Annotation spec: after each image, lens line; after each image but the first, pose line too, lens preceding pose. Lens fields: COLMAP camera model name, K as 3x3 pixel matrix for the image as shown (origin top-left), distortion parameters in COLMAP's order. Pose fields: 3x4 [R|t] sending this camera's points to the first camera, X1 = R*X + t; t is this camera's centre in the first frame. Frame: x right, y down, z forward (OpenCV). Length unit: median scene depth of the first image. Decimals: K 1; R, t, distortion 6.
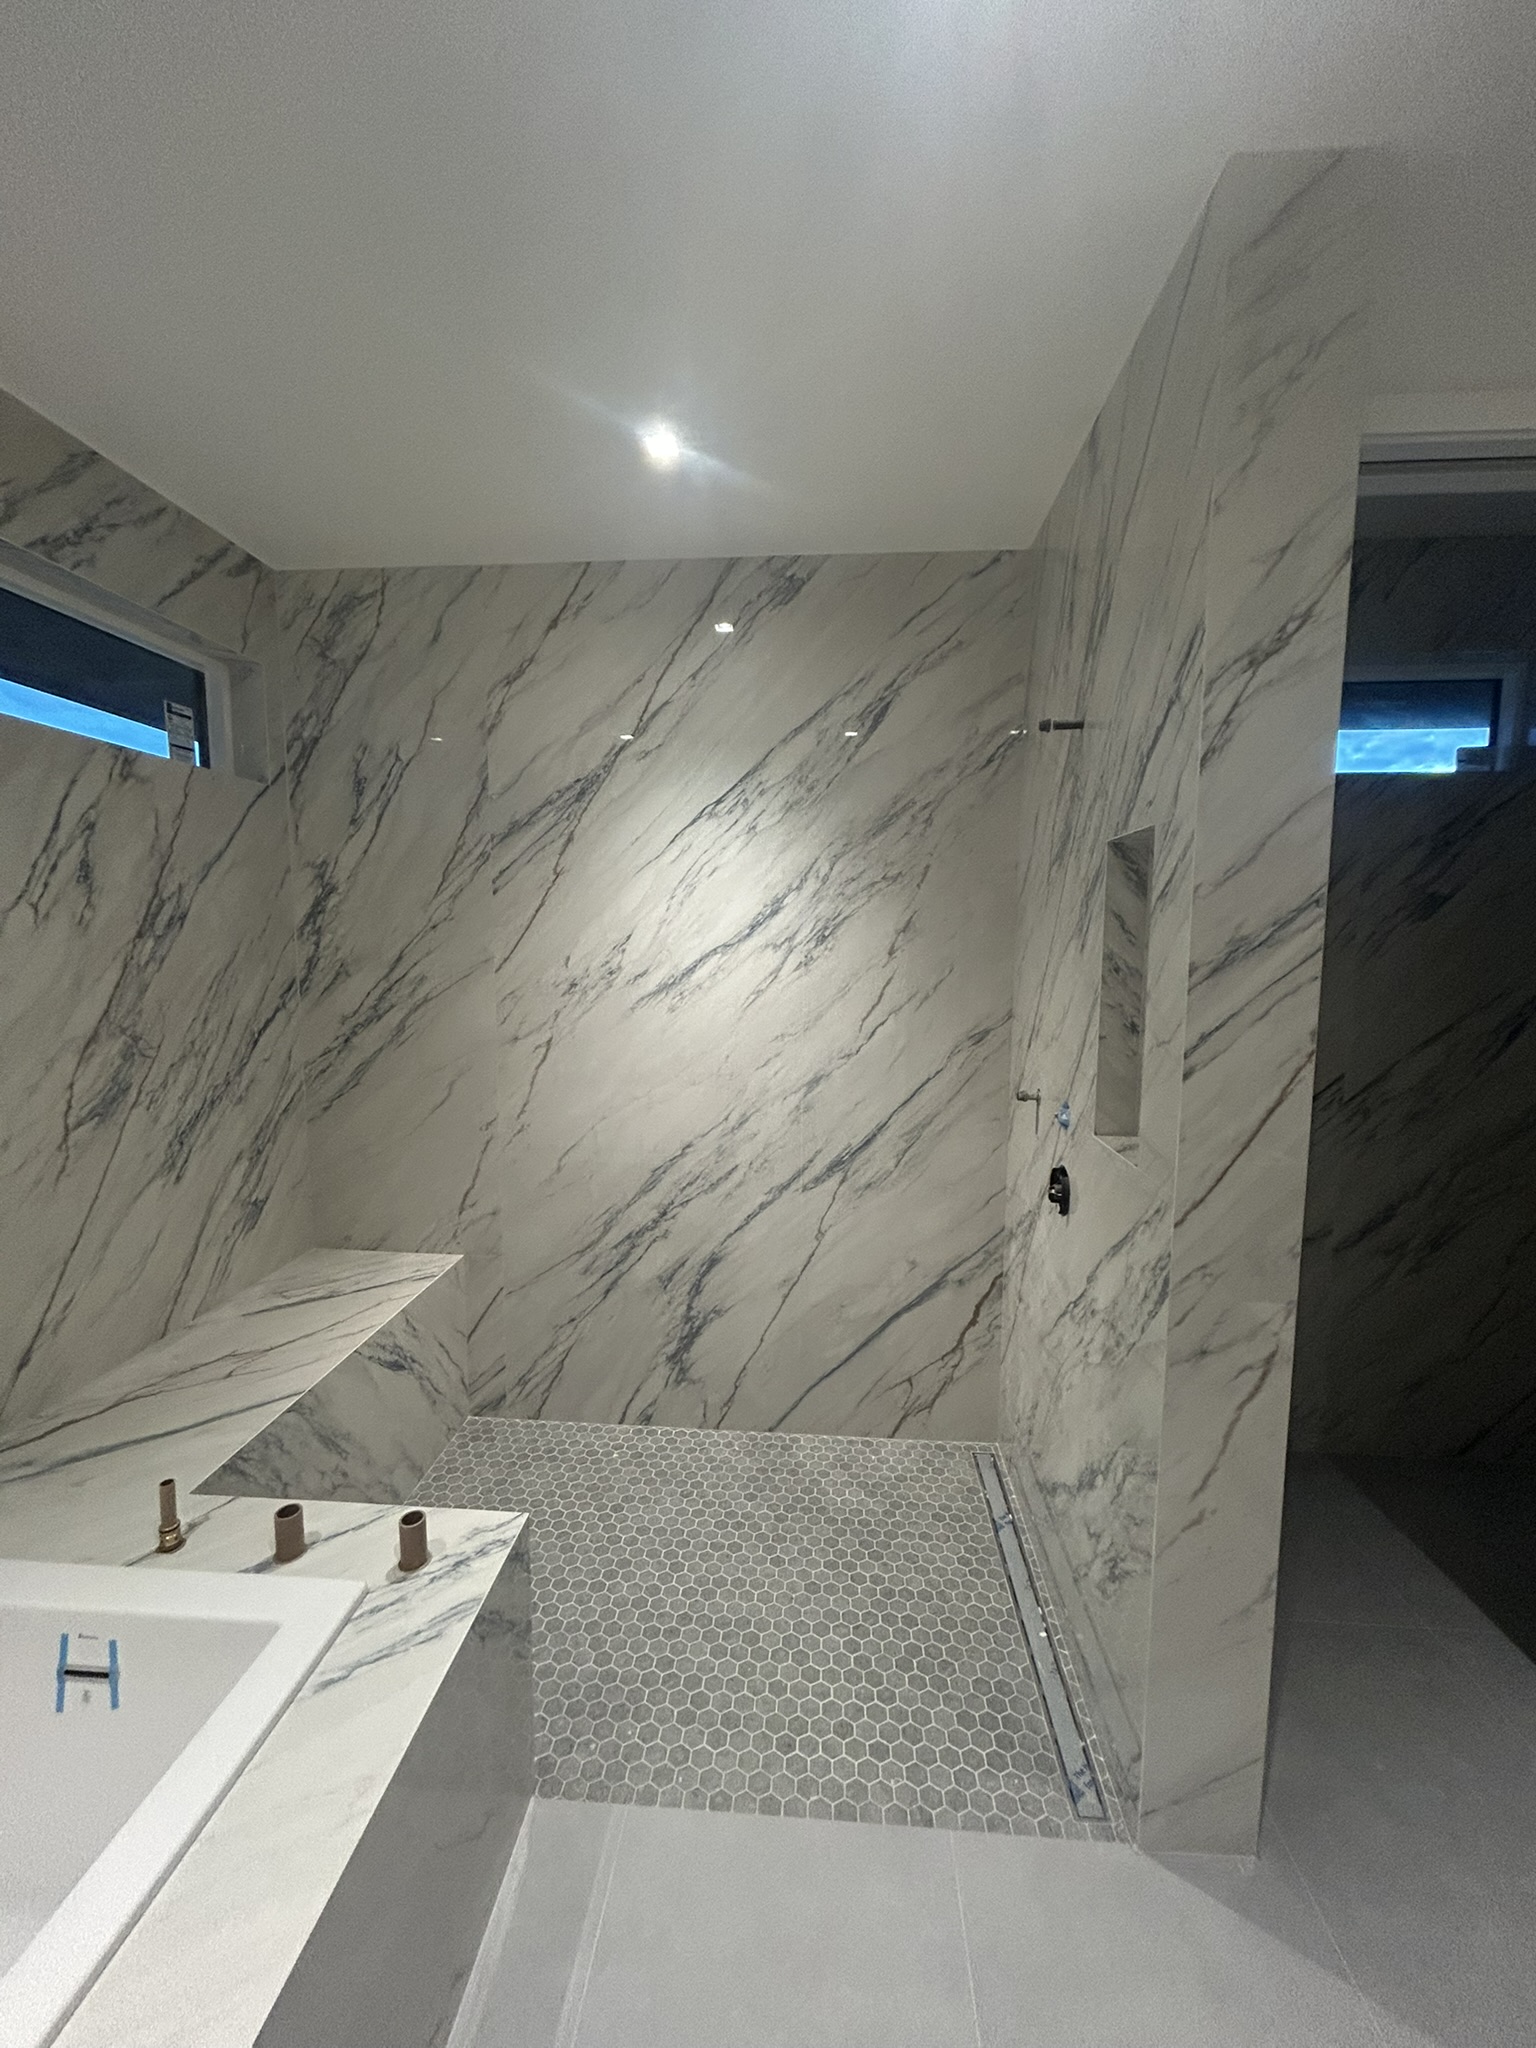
lens RADIAL K [[821.7, 0, 765.9], [0, 821.7, 1025.4], [0, 0, 1]] dist [-0.004620, 0.001156]
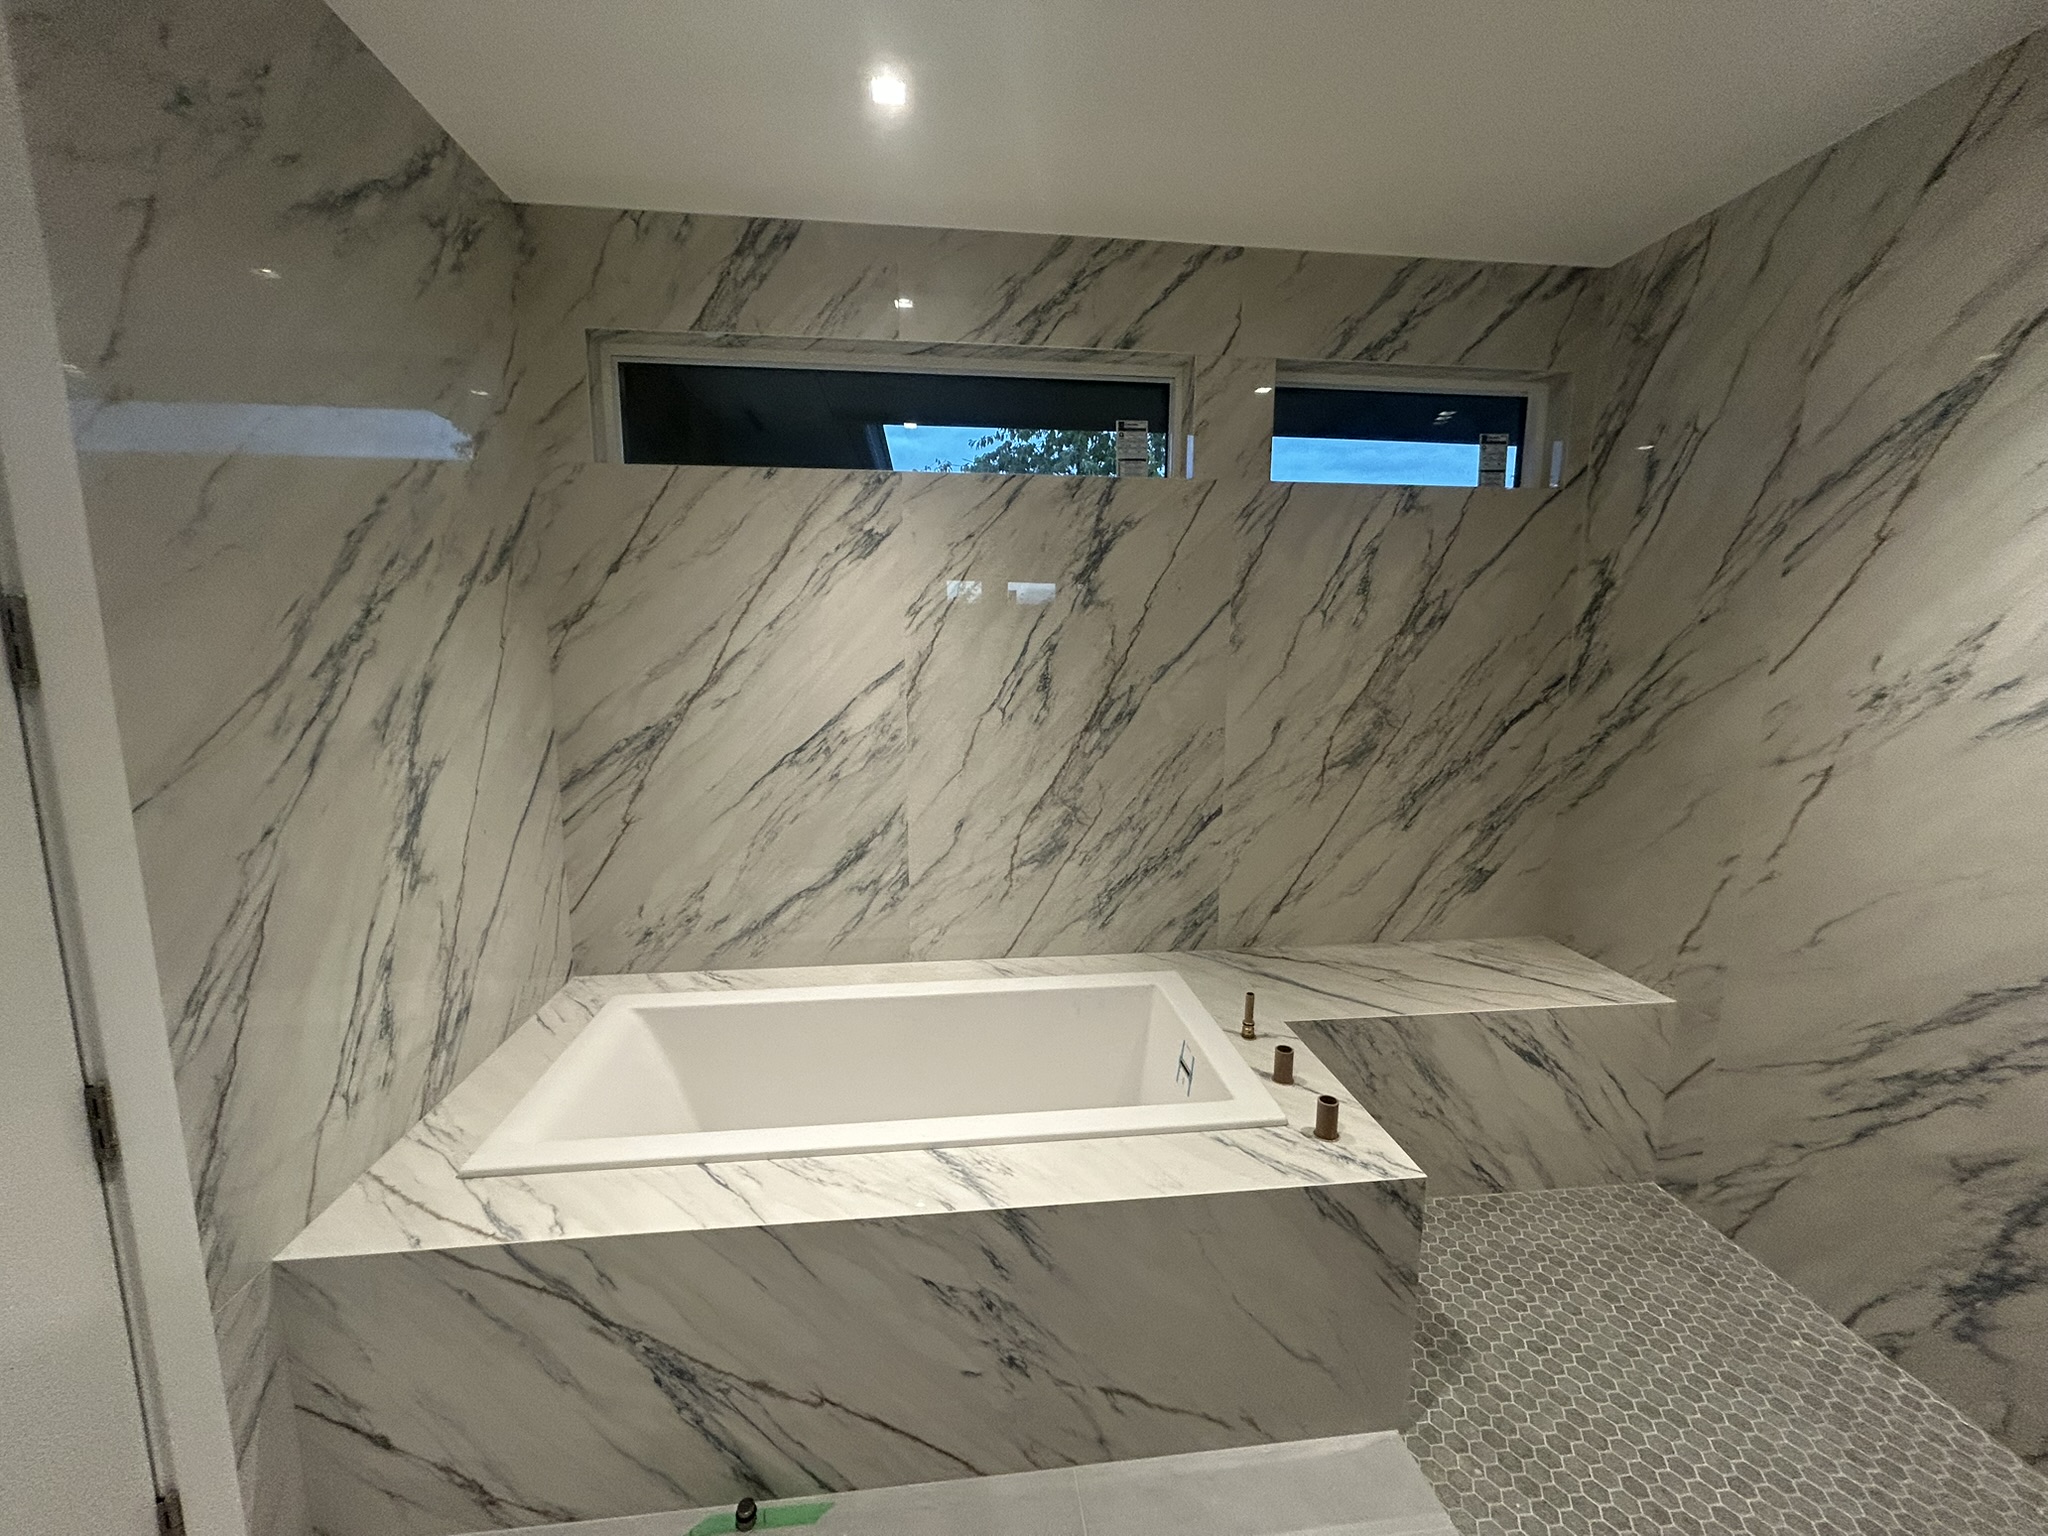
lens RADIAL K [[821.7, 0, 1023.4], [0, 821.7, 767.9], [0, 0, 1]] dist [-0.004620, 0.001156]
pose [[0.177338, 0.141764, -0.973886, 0.340136], [-0.106200, 0.986549, 0.124269, 0.002576], [0.978403, 0.081389, 0.190008, 0.152394]]
